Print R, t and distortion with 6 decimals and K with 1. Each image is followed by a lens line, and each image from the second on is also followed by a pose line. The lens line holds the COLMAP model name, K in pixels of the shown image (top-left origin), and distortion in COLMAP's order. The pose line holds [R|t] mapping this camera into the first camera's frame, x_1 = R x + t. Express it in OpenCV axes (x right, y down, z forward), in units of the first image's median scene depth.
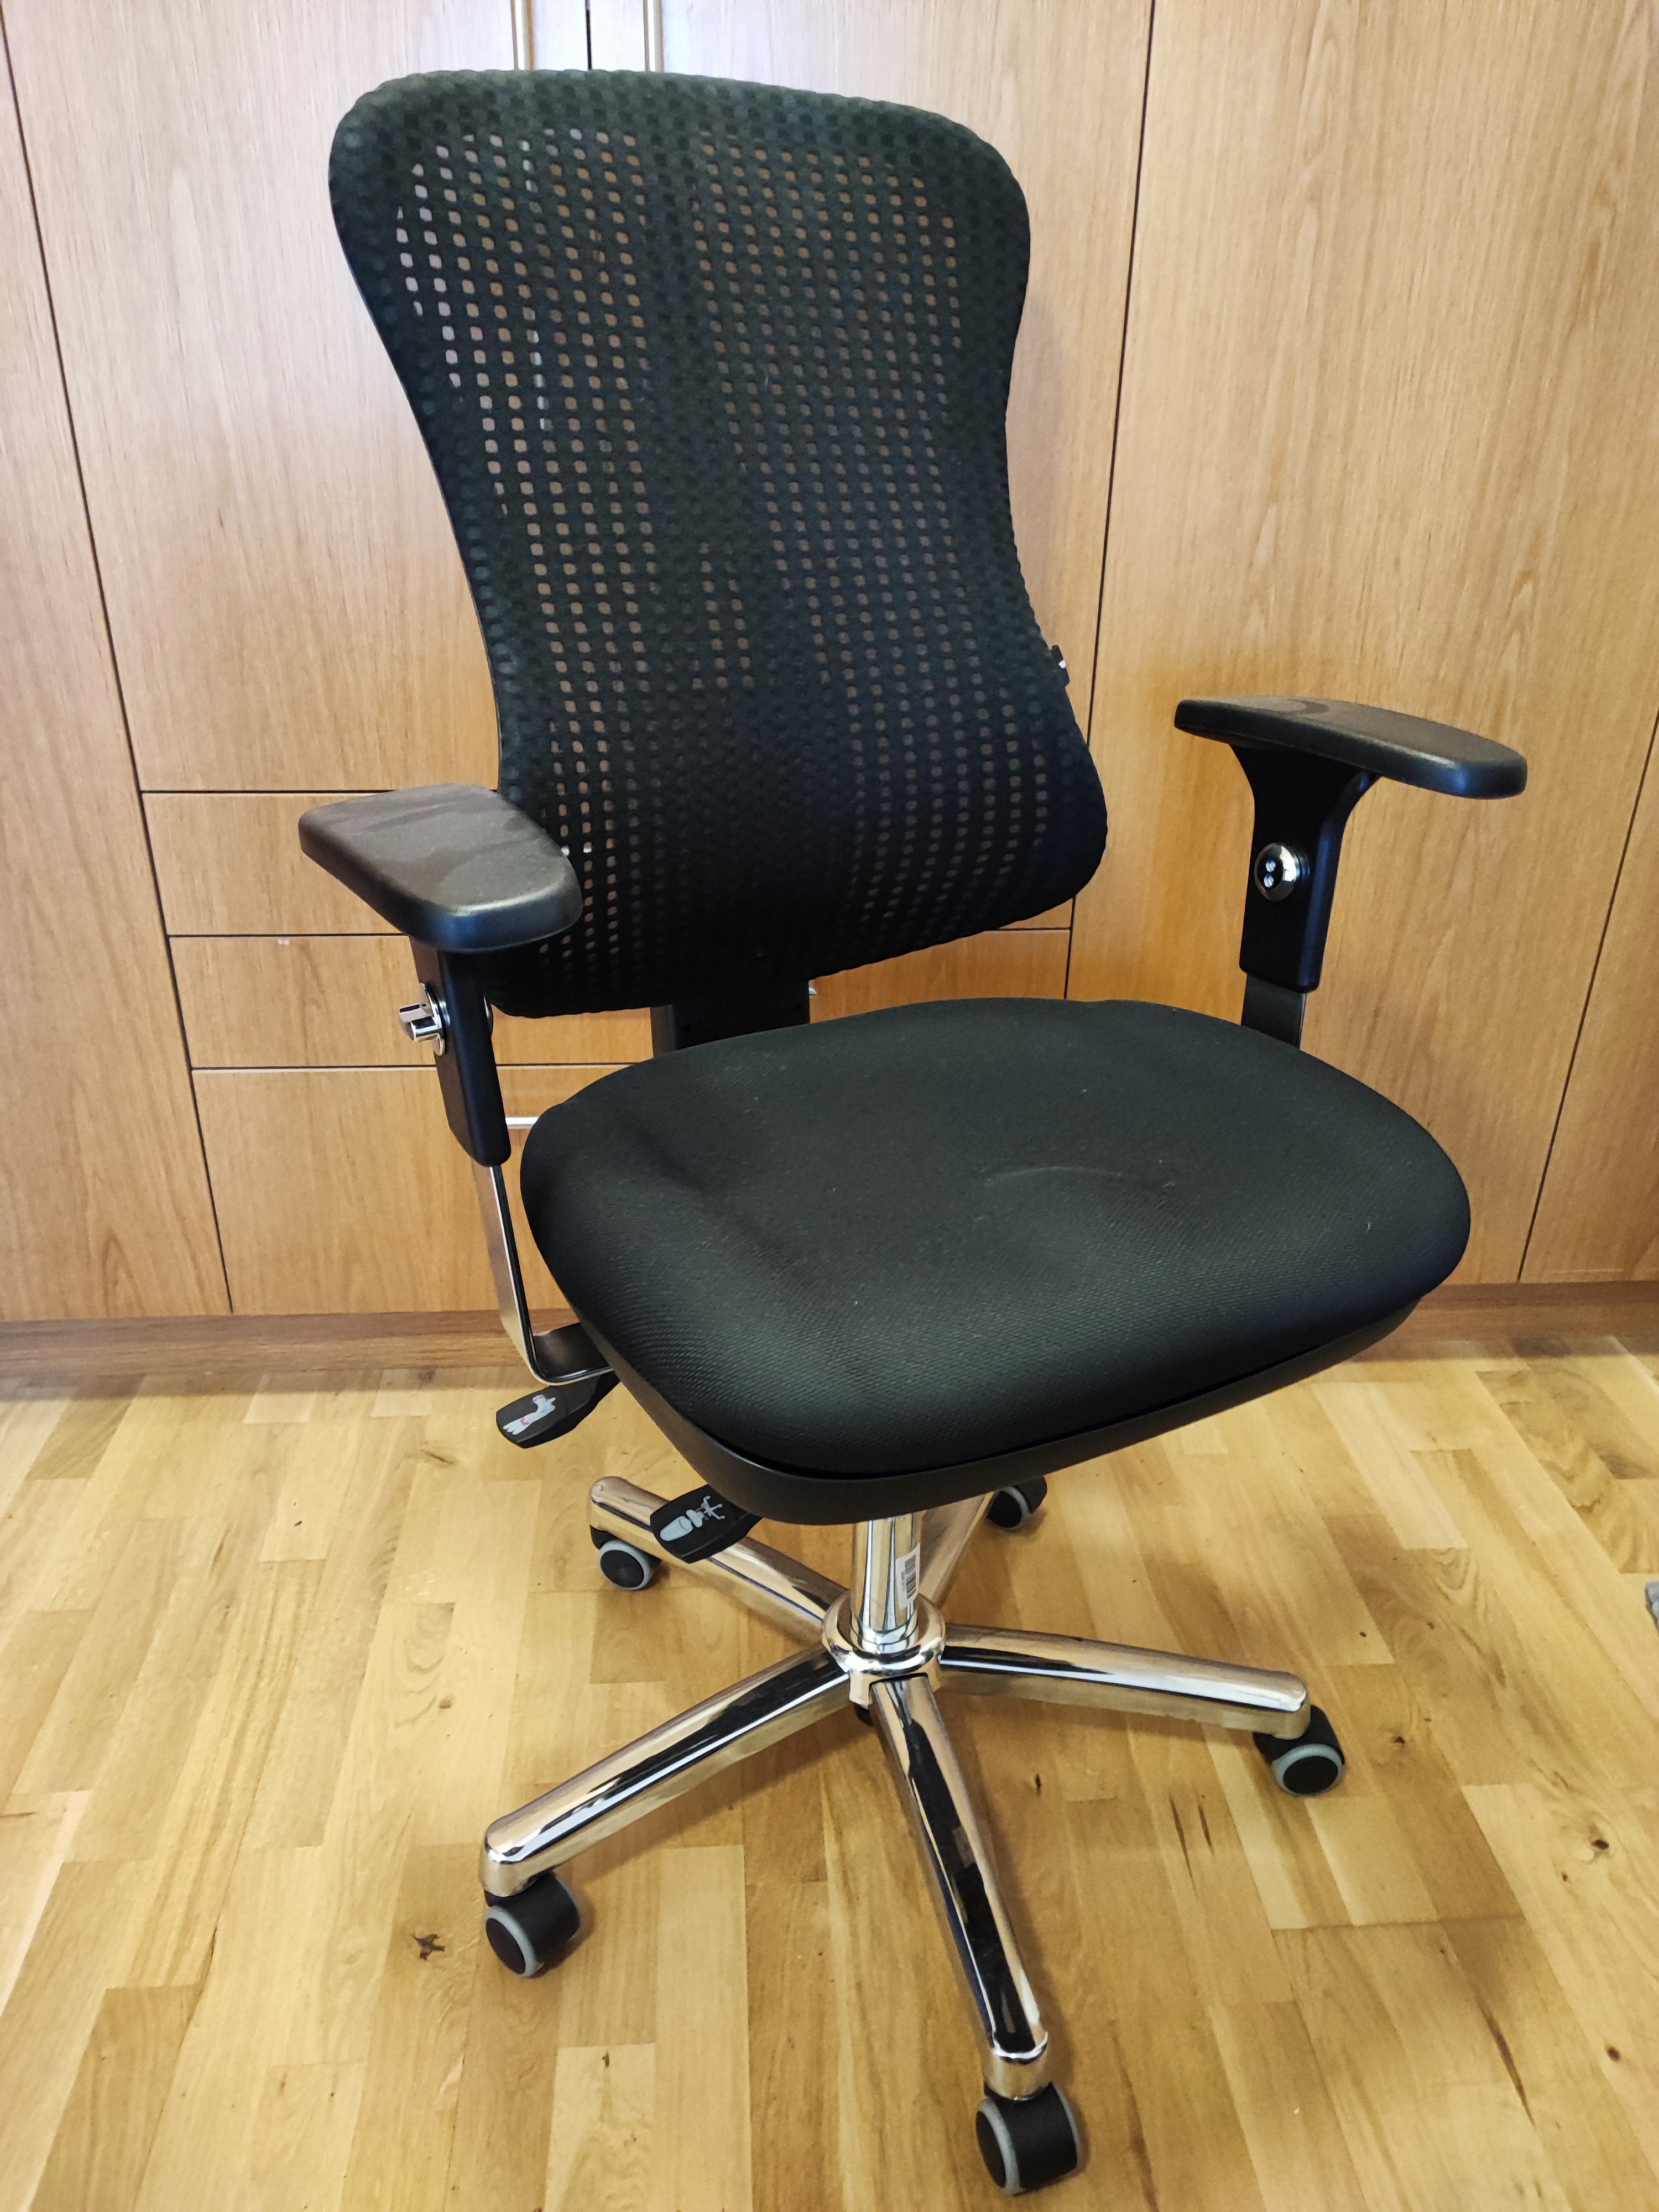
lens RADIAL K [[1611.6, 0, 830.0], [0, 1611.6, 1101.0], [0, 0, 1]] dist [0.032259, -0.044558]
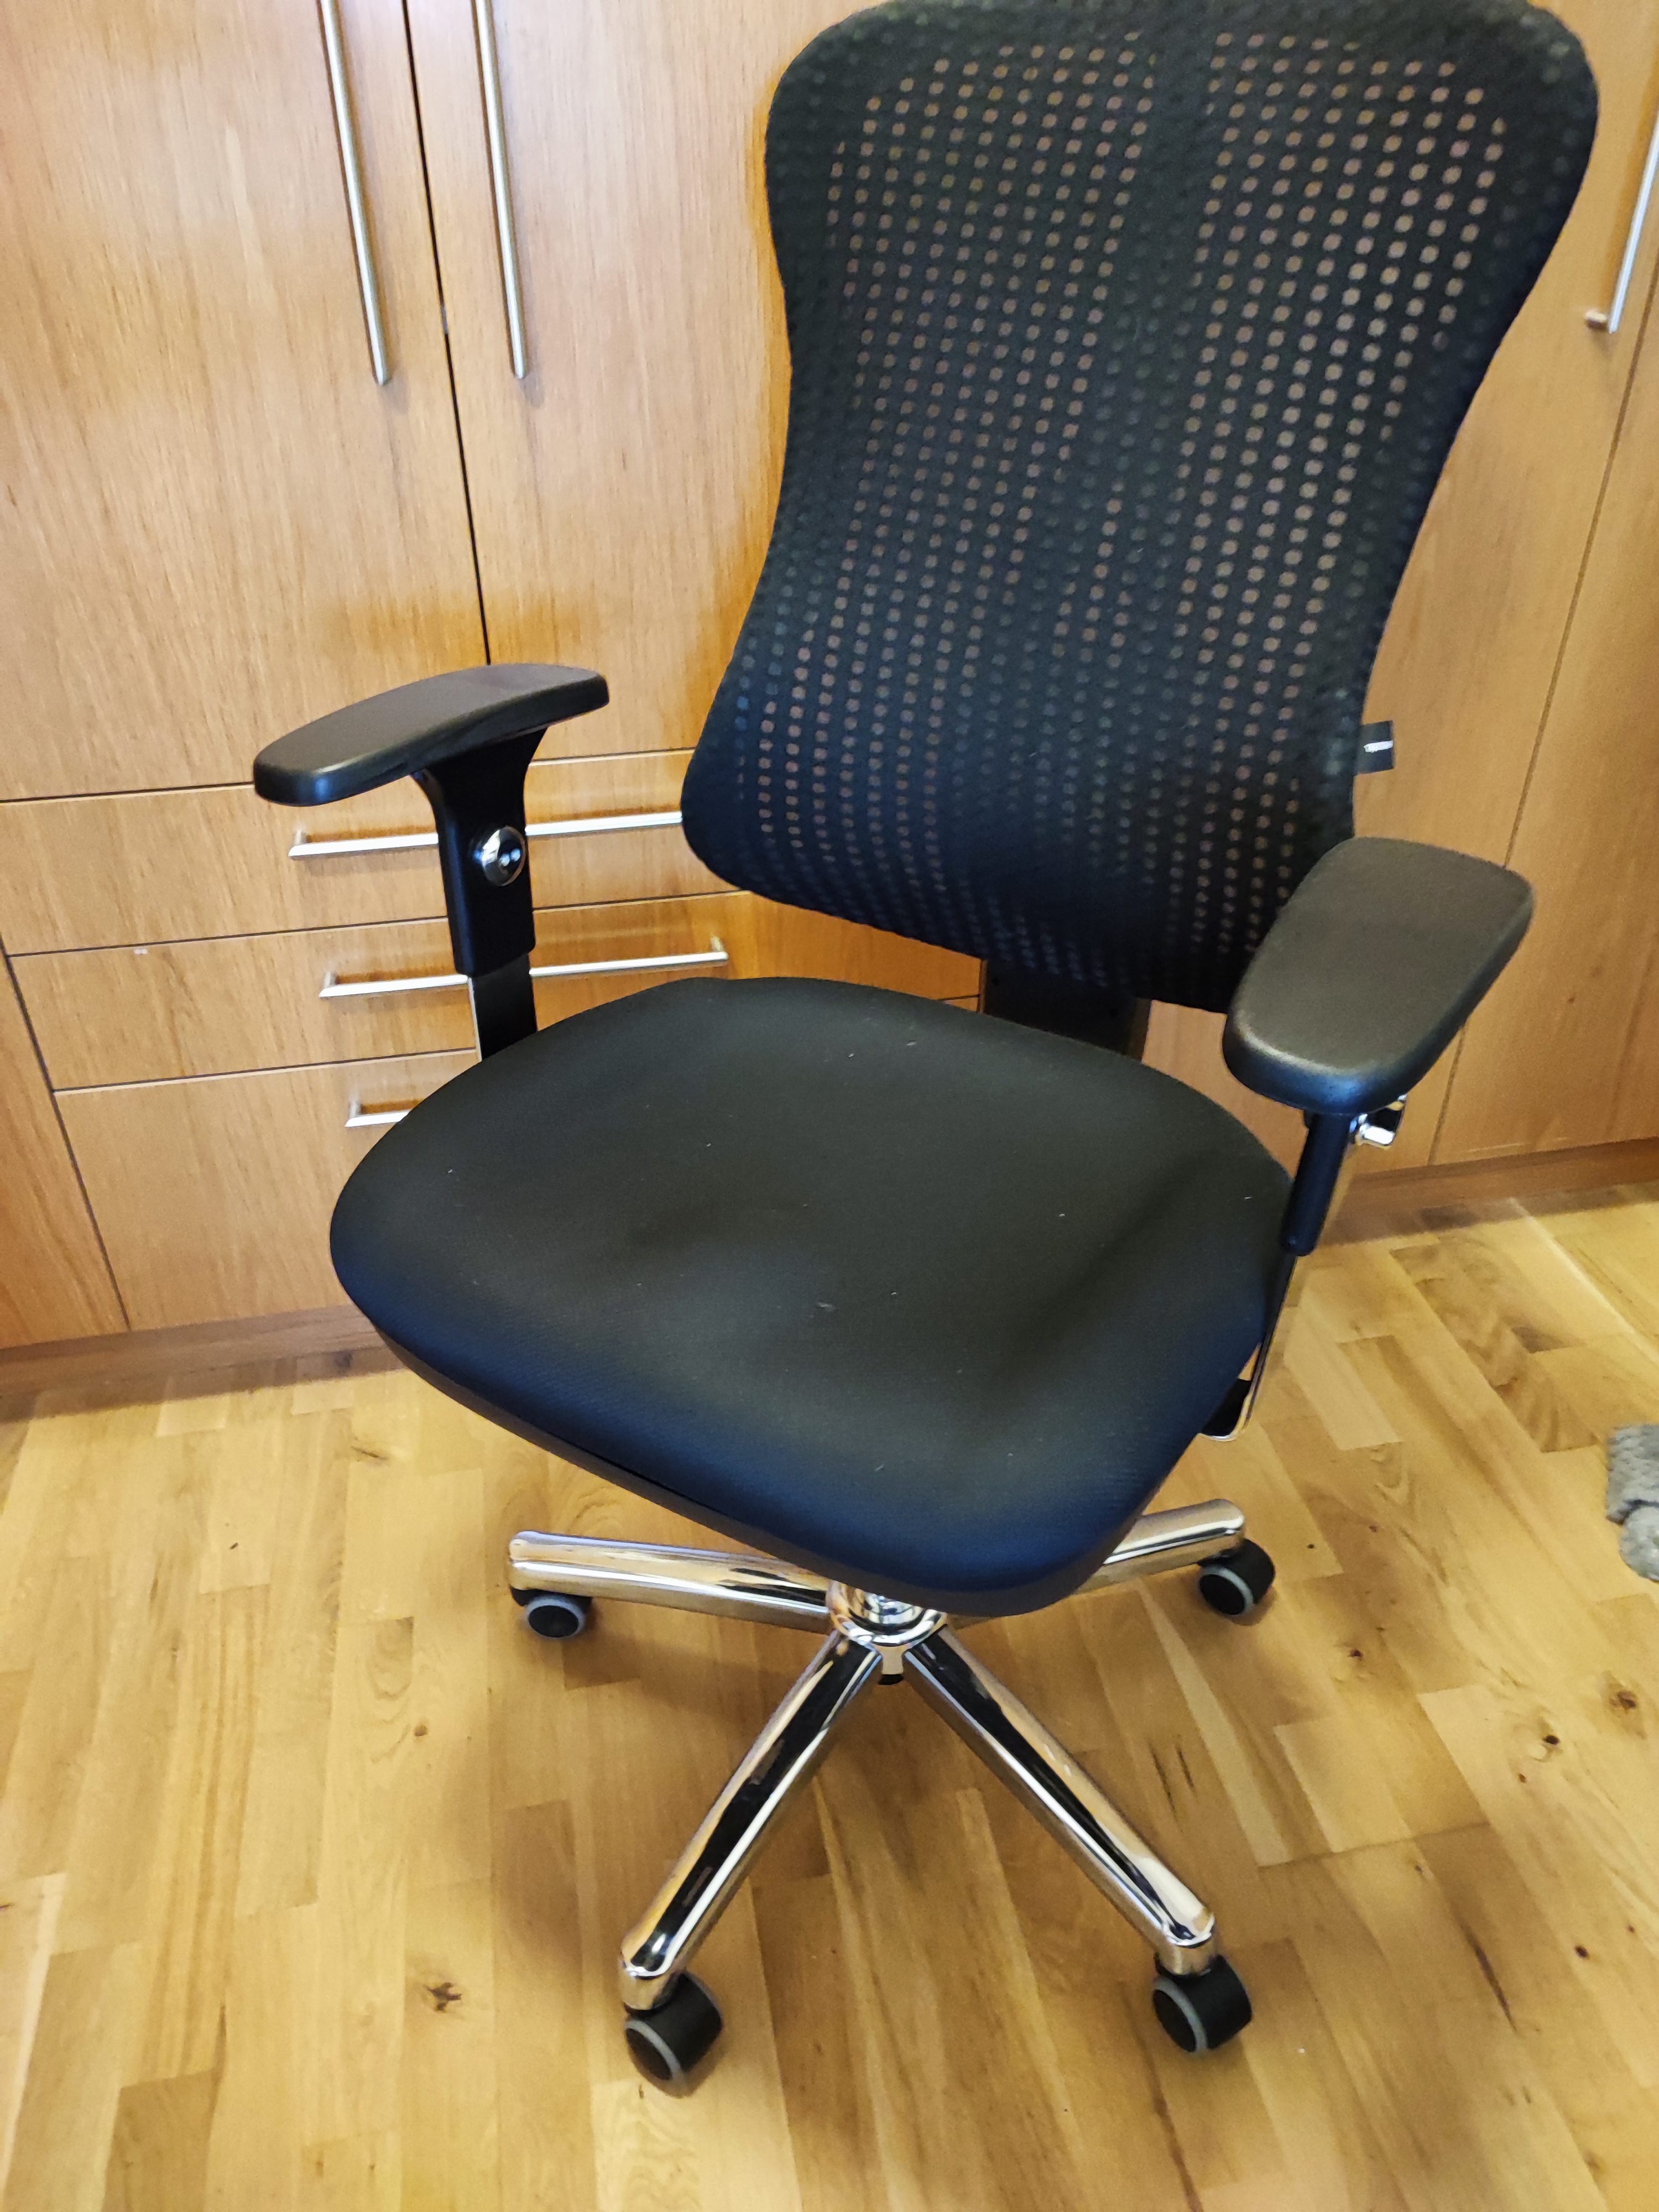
lens RADIAL K [[1611.6, 0, 835.9], [0, 1611.6, 1111.3], [0, 0, 1]] dist [0.032259, -0.044558]
pose [[0.992052, -0.086908, 0.090990, -0.044456], [0.073702, 0.987461, 0.139604, -0.118934], [-0.101981, -0.131788, 0.986018, 0.054521]]
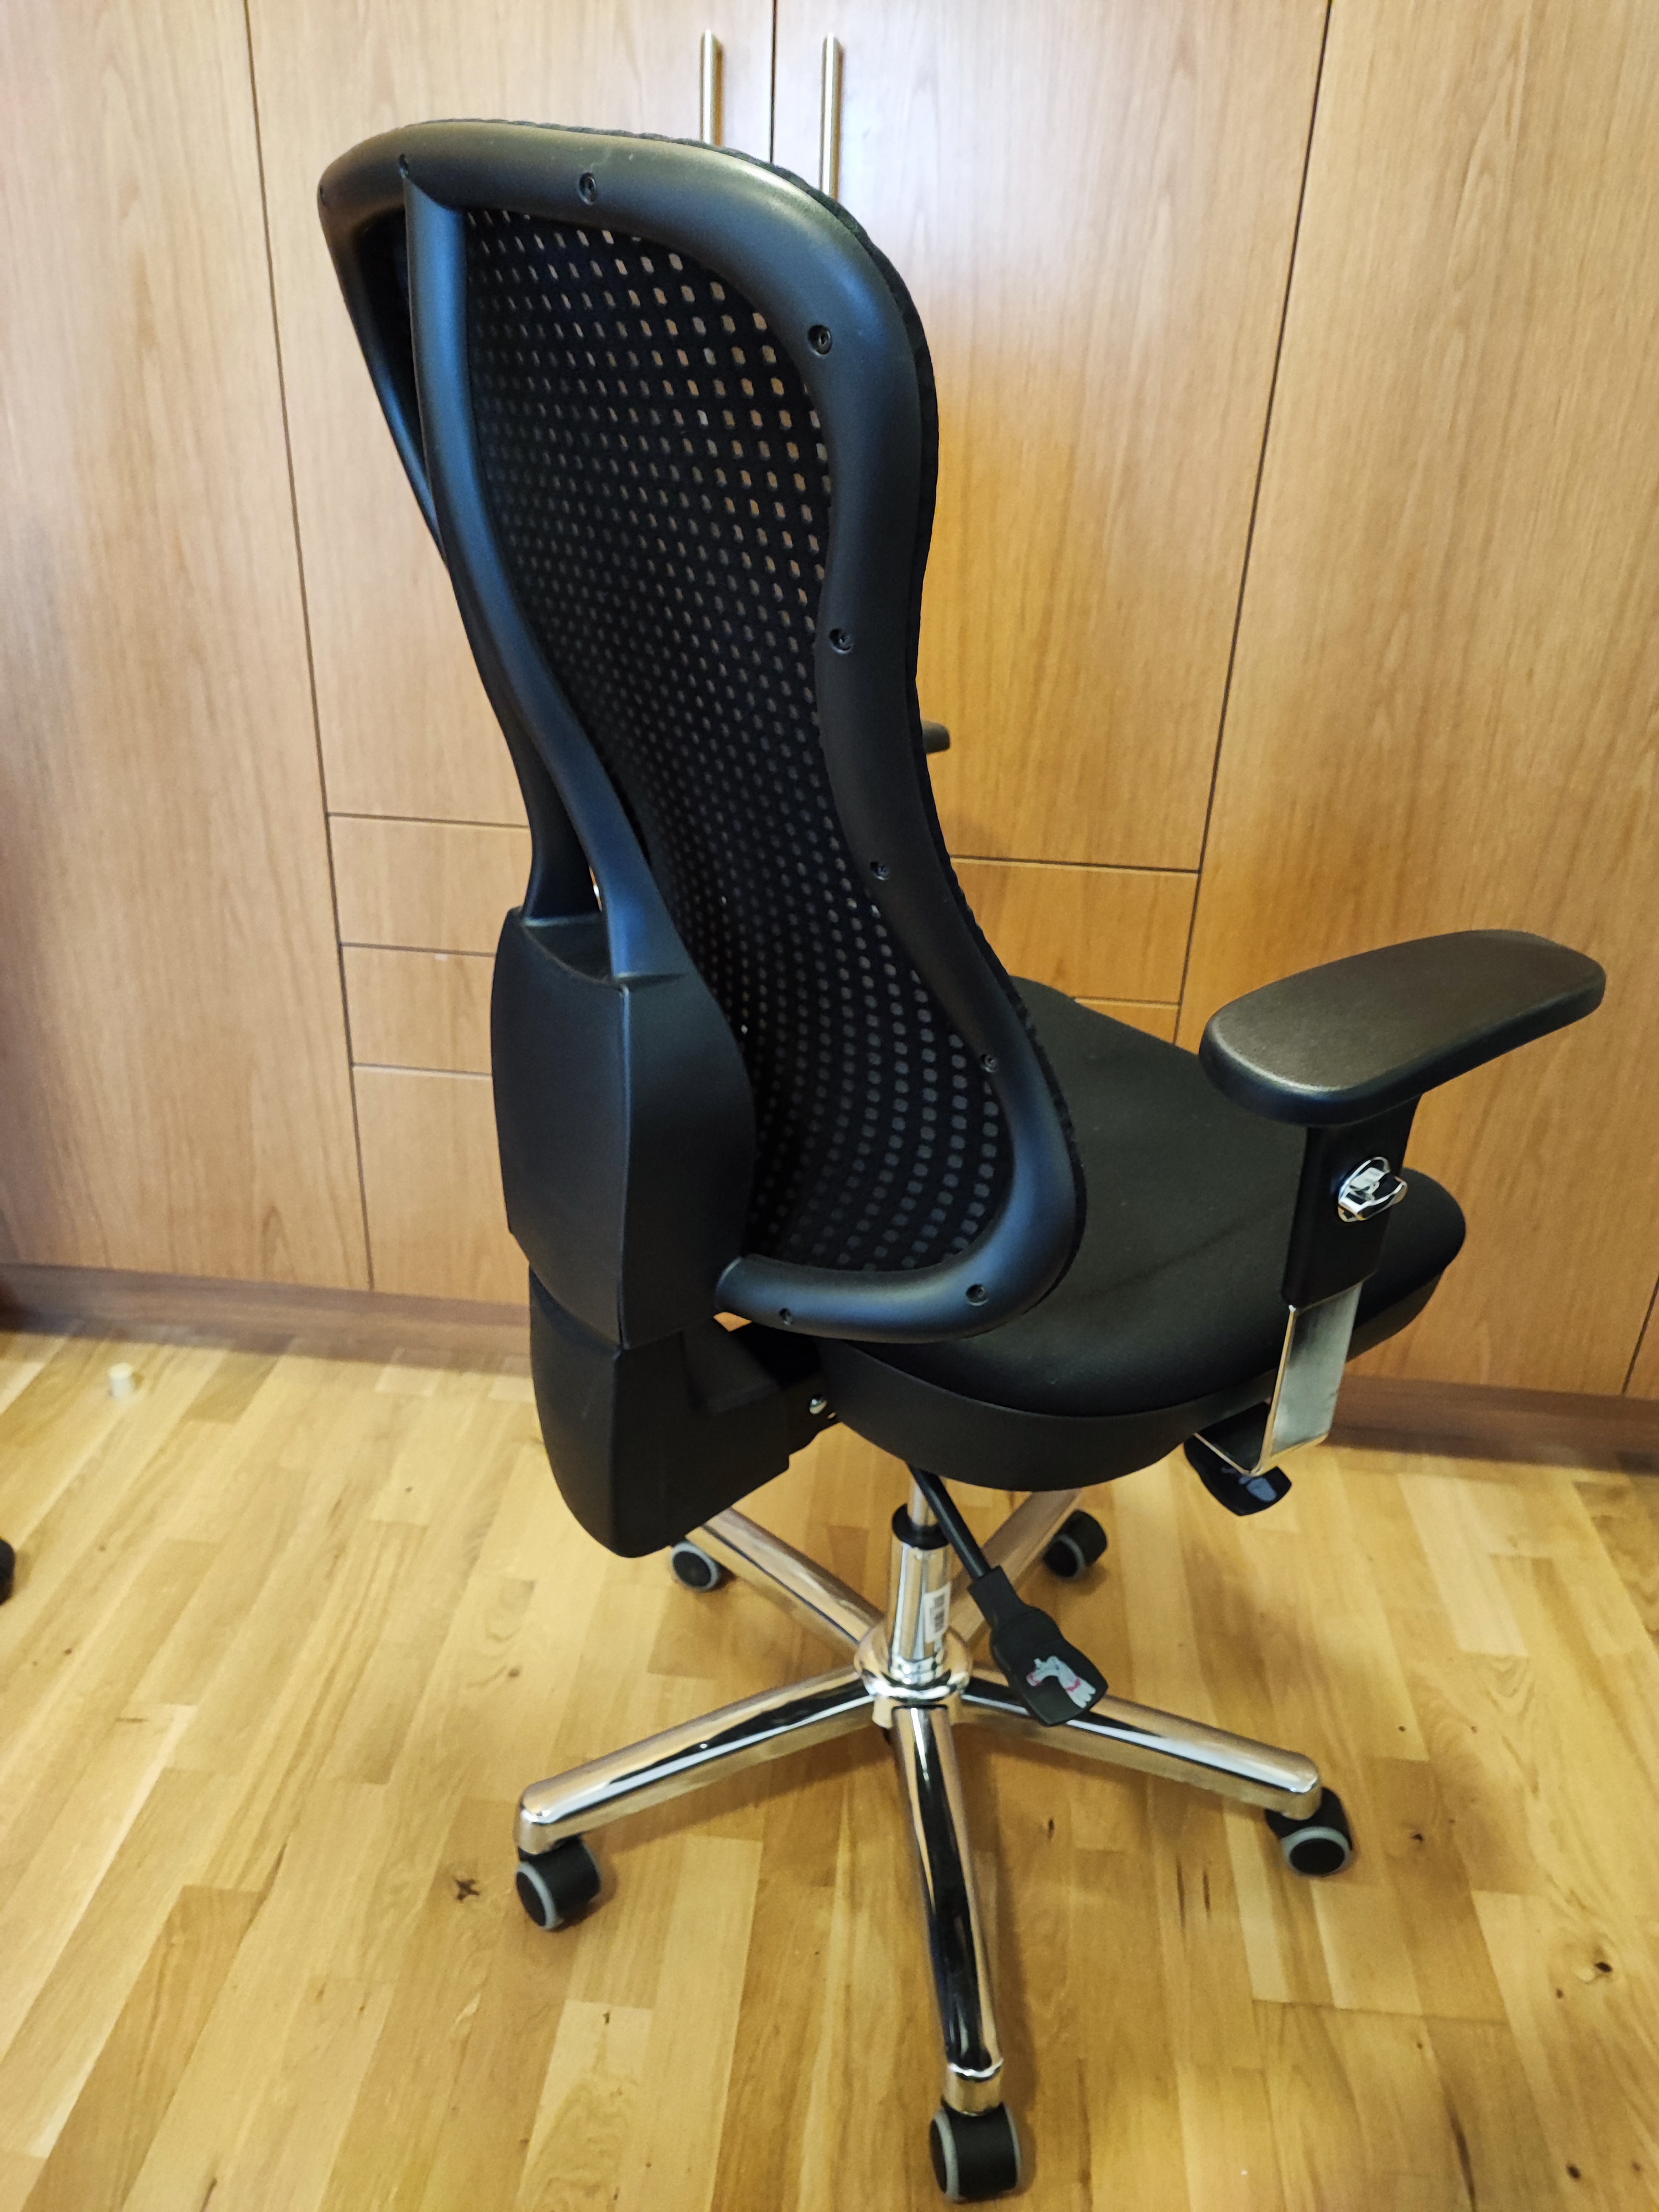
lens RADIAL K [[1611.6, 0, 823.6], [0, 1611.6, 1108.8], [0, 0, 1]] dist [0.032259, -0.044558]
pose [[0.987871, 0.092330, -0.124848, 0.068870], [-0.092600, 0.995697, 0.003651, -0.027567], [0.124648, 0.007954, 0.992169, -0.054700]]
